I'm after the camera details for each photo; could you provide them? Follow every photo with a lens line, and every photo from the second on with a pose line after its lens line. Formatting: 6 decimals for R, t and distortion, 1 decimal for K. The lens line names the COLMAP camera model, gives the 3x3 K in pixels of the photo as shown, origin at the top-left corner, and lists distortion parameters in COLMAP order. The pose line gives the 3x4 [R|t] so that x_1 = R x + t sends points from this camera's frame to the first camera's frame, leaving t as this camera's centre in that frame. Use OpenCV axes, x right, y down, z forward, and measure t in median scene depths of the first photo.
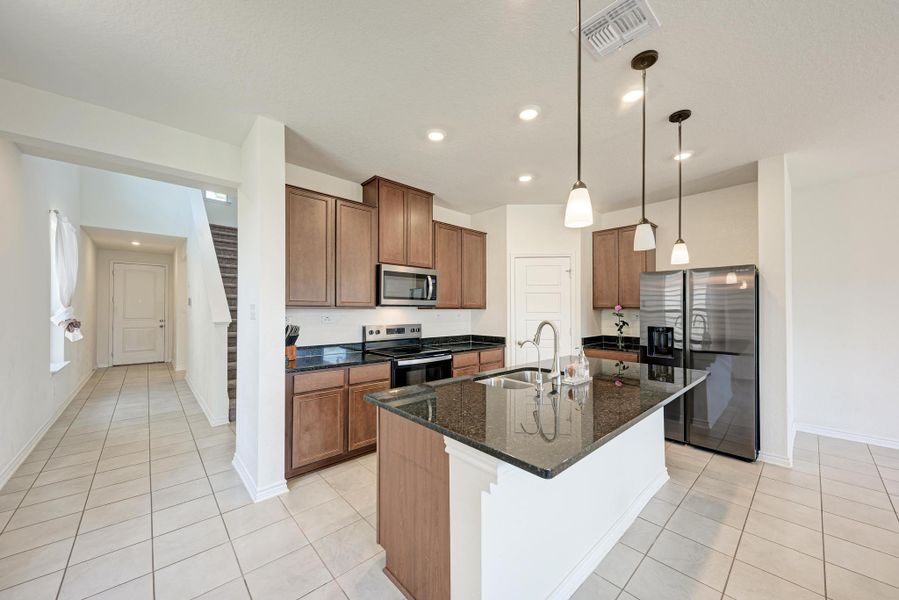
lens RADIAL K [[325.8, 0, 448.1], [0, 325.8, 307.3], [0, 0, 1]] dist [0.010745, -0.002632]
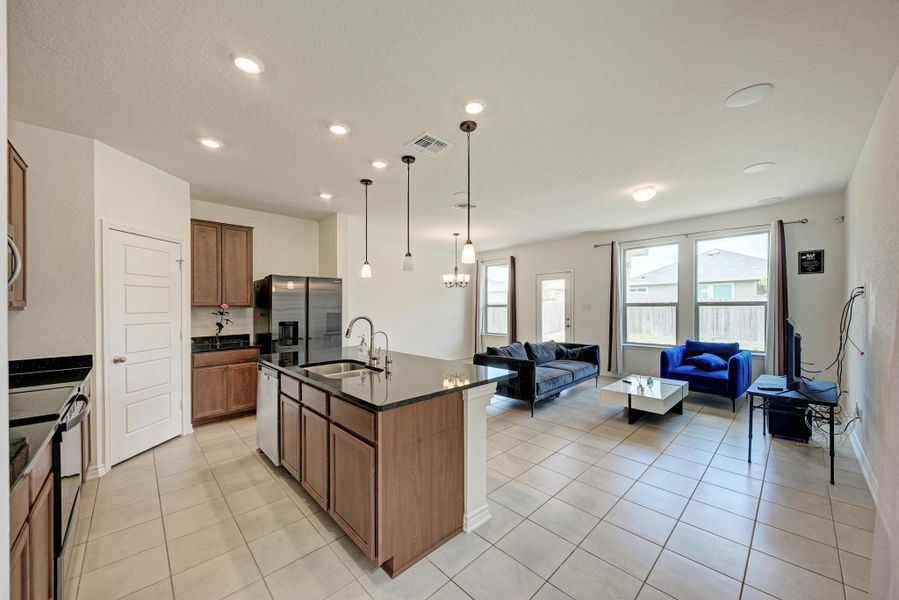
lens RADIAL K [[325.8, 0, 453.1], [0, 325.8, 309.4], [0, 0, 1]] dist [0.010745, -0.002632]
pose [[-0.026839, -0.012027, 0.999567, -0.531547], [0.001624, 0.999926, 0.012075, 0.000749], [-0.999638, 0.001948, -0.026817, 0.389792]]
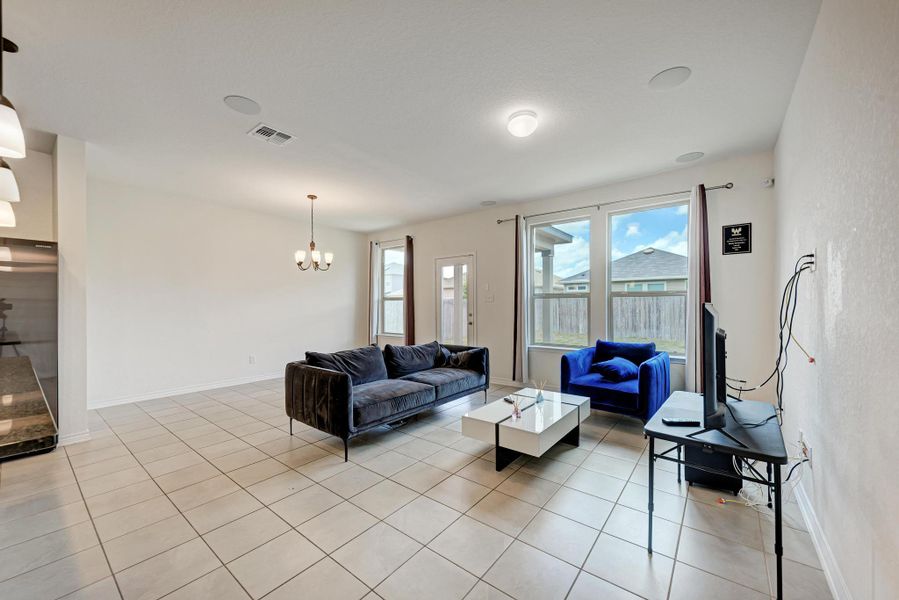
lens RADIAL K [[340.5, 0, 451.6], [0, 340.5, 303.0], [0, 0, 1]] dist [0.016472, -0.004378]
pose [[-0.164647, 0.004116, 0.986344, -0.208422], [-0.006597, 0.999964, -0.005274, 0.036218], [-0.986331, -0.007376, -0.164614, 0.026704]]
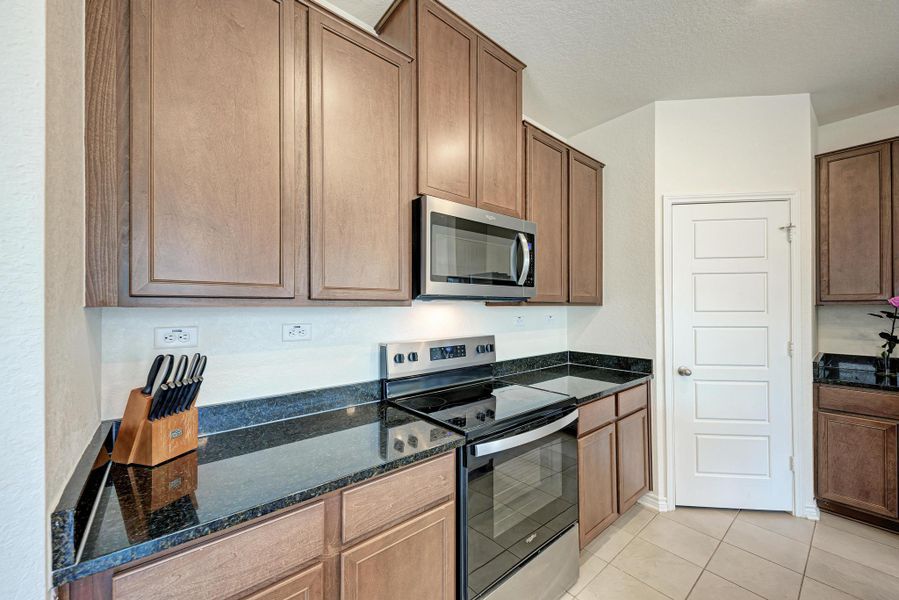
lens RADIAL K [[340.5, 0, 445.3], [0, 340.5, 304.6], [0, 0, 1]] dist [0.016472, -0.004378]
pose [[0.998454, -0.004465, -0.055408, -0.138392], [0.004598, 0.999987, 0.002271, 0.002601], [0.055397, -0.002522, 0.998461, 0.508414]]
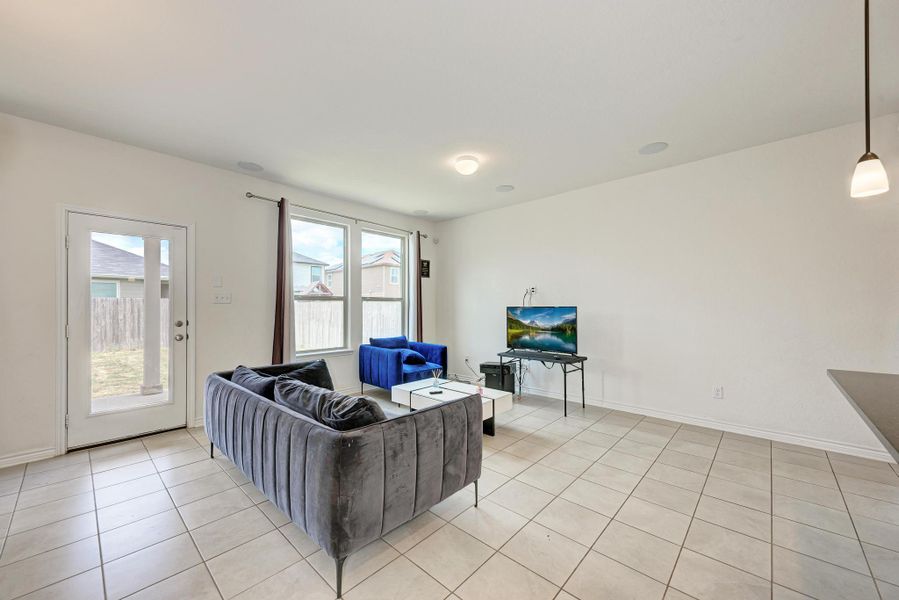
lens RADIAL K [[340.5, 0, 443.0], [0, 340.5, 312.0], [0, 0, 1]] dist [0.016472, -0.004378]
pose [[-0.996592, 0.001791, -0.082467, 0.640901], [0.001456, 0.999990, 0.004116, 0.044447], [0.082473, 0.003982, -0.996585, 0.682221]]
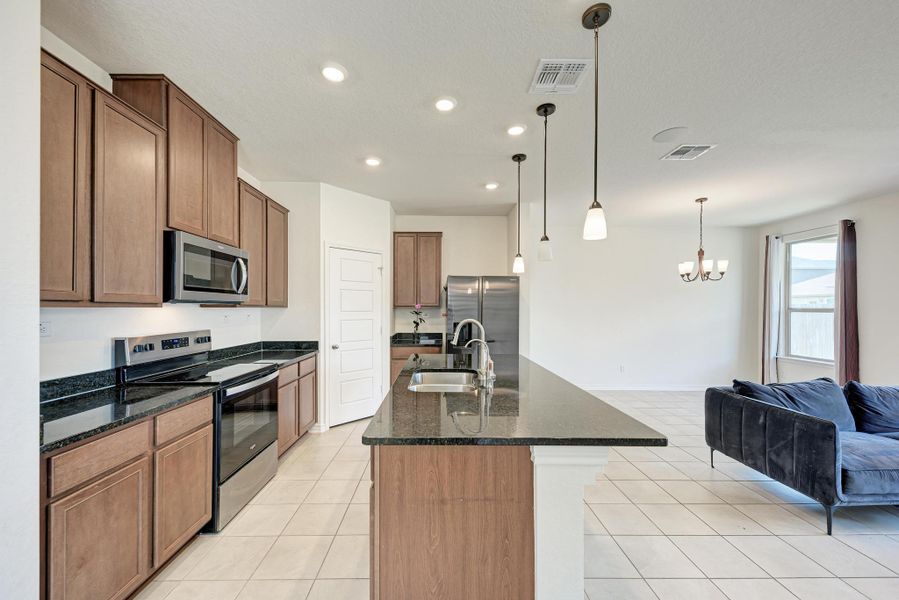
lens RADIAL K [[348.7, 0, 444.8], [0, 348.7, 308.4], [0, 0, 1]] dist [0.012082, -0.000896]
pose [[0.662706, -0.000065, 0.748880, -0.320667], [-0.007458, 0.999950, 0.006686, -0.000321], [-0.748843, -0.010016, 0.662672, 0.191427]]
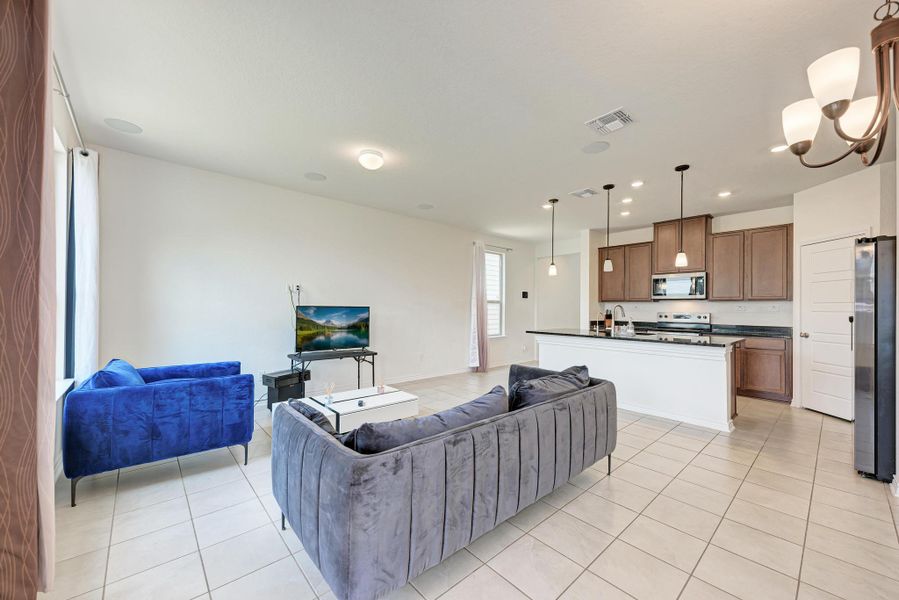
lens RADIAL K [[340.5, 0, 454.1], [0, 340.5, 302.4], [0, 0, 1]] dist [0.016472, -0.004378]
pose [[-0.012141, -0.018791, -0.999750, 1.390528], [-0.002481, 0.999821, -0.018762, 0.039190], [0.999923, 0.002253, -0.012185, -0.005070]]
